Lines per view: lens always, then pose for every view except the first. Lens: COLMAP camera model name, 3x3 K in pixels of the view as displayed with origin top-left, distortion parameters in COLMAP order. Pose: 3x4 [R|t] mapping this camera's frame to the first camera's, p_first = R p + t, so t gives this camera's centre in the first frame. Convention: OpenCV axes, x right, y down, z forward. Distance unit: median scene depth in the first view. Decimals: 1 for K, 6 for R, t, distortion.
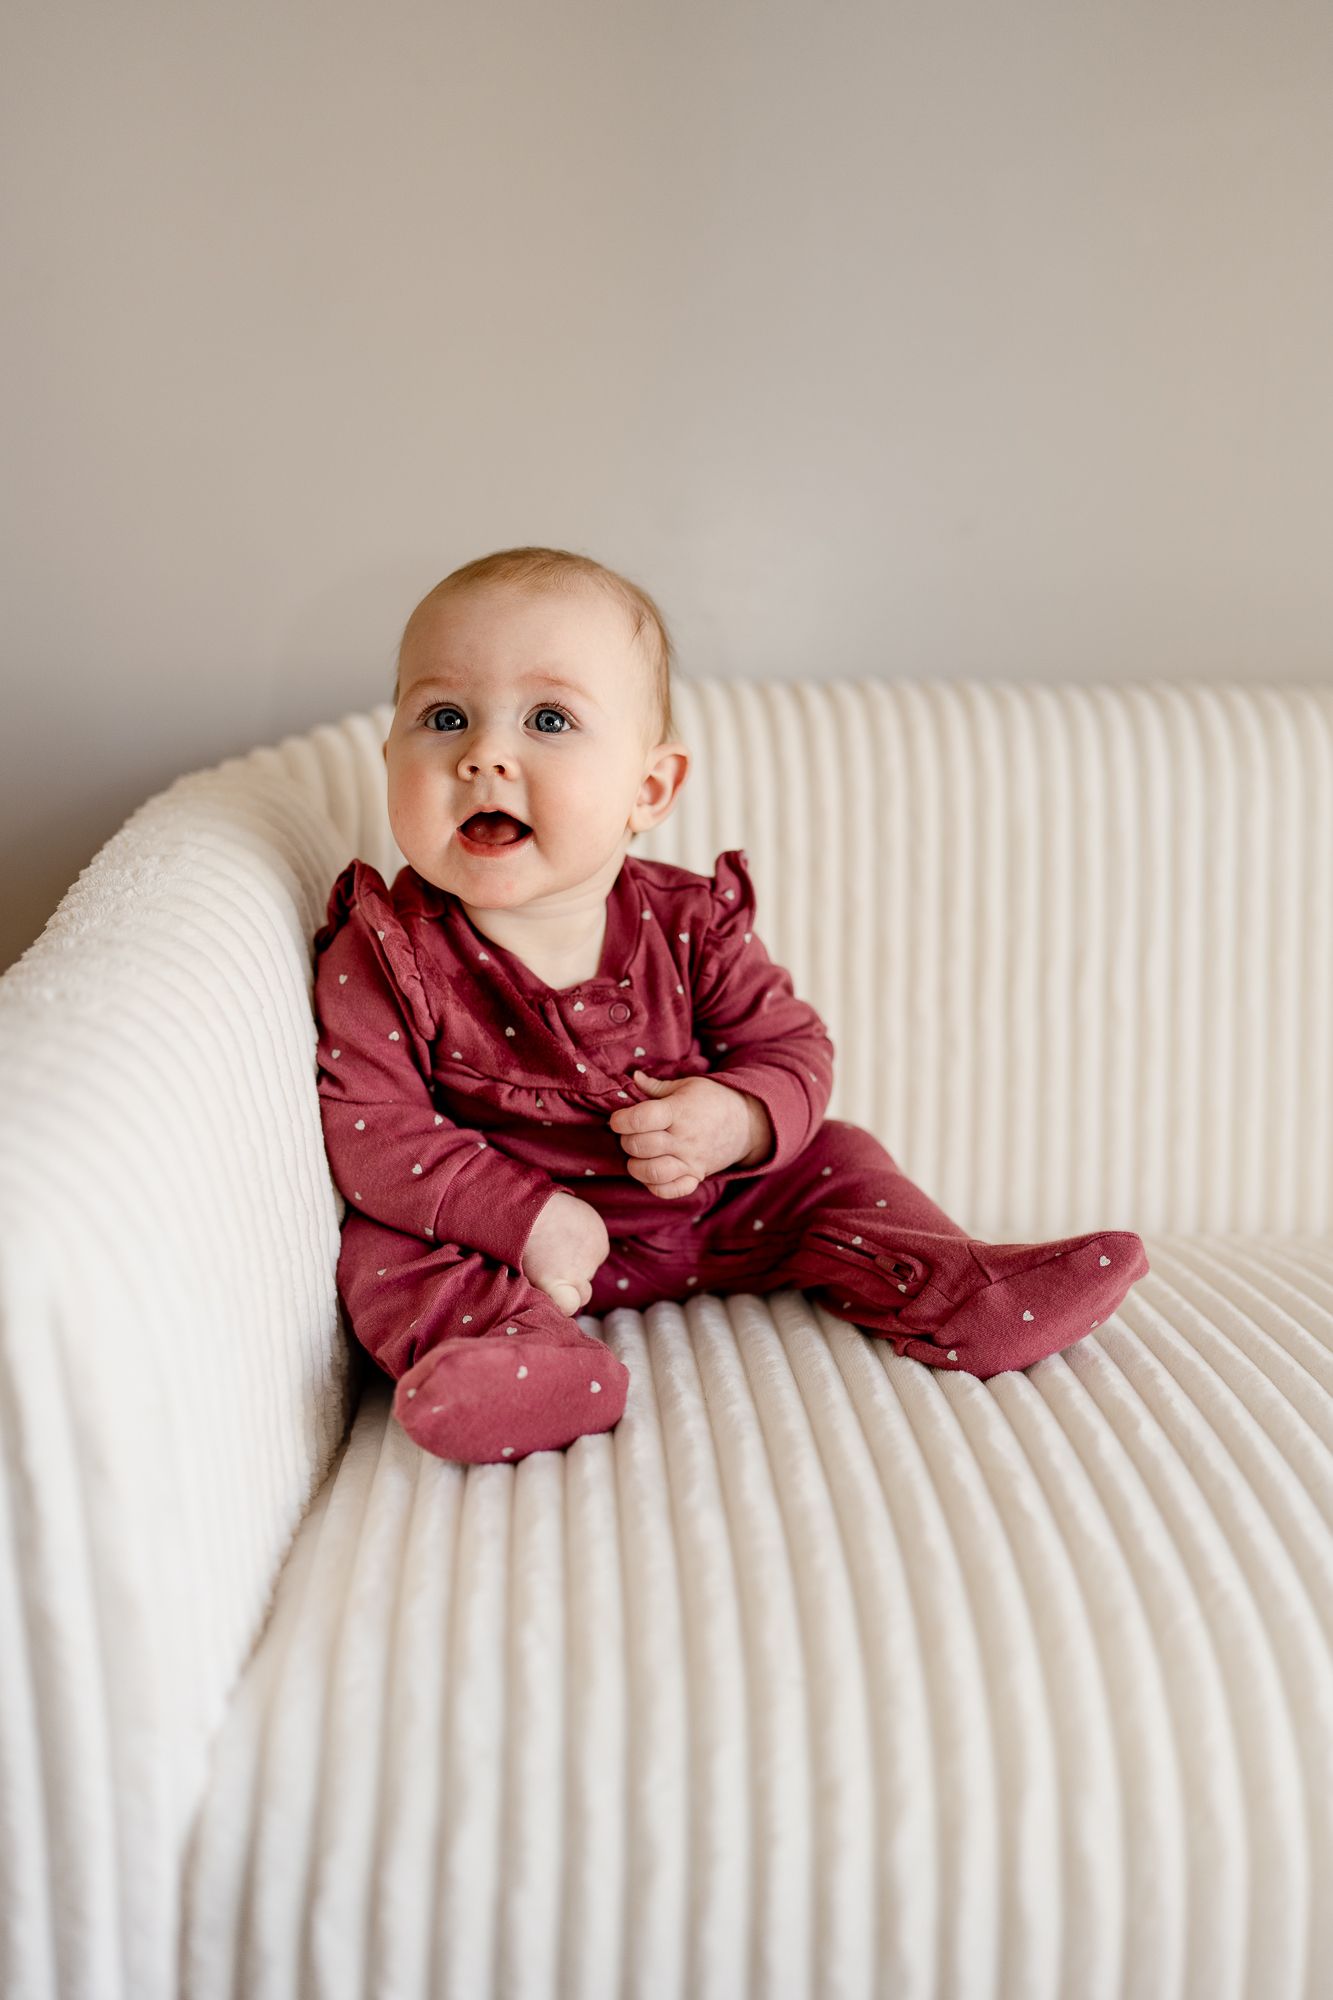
lens RADIAL K [[2001.9, 0, 666.6], [0, 2001.9, 997.3], [0, 0, 1]] dist [-0.002184, -0.000863]
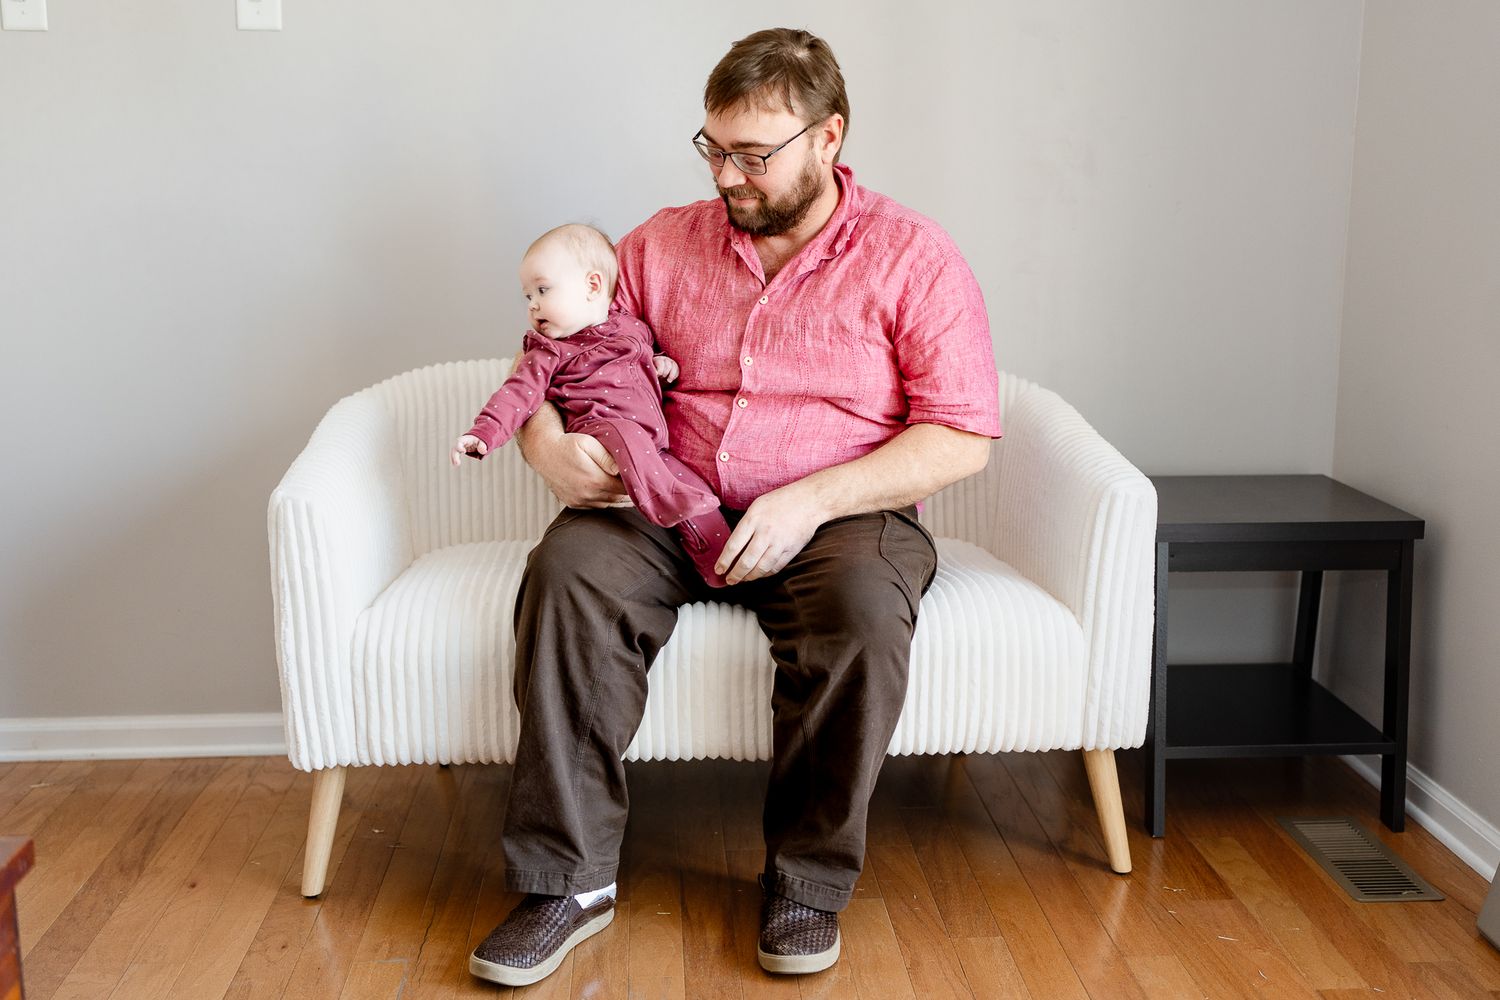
lens RADIAL K [[1657.2, 0, 740.5], [0, 1657.2, 499.5], [0, 0, 1]] dist [-0.006699, -0.002226]
pose [[0.999663, -0.025258, 0.005918, 0.515000], [0.025320, 0.999623, -0.010643, 0.134044], [-0.005647, 0.010790, 0.999926, -2.266552]]
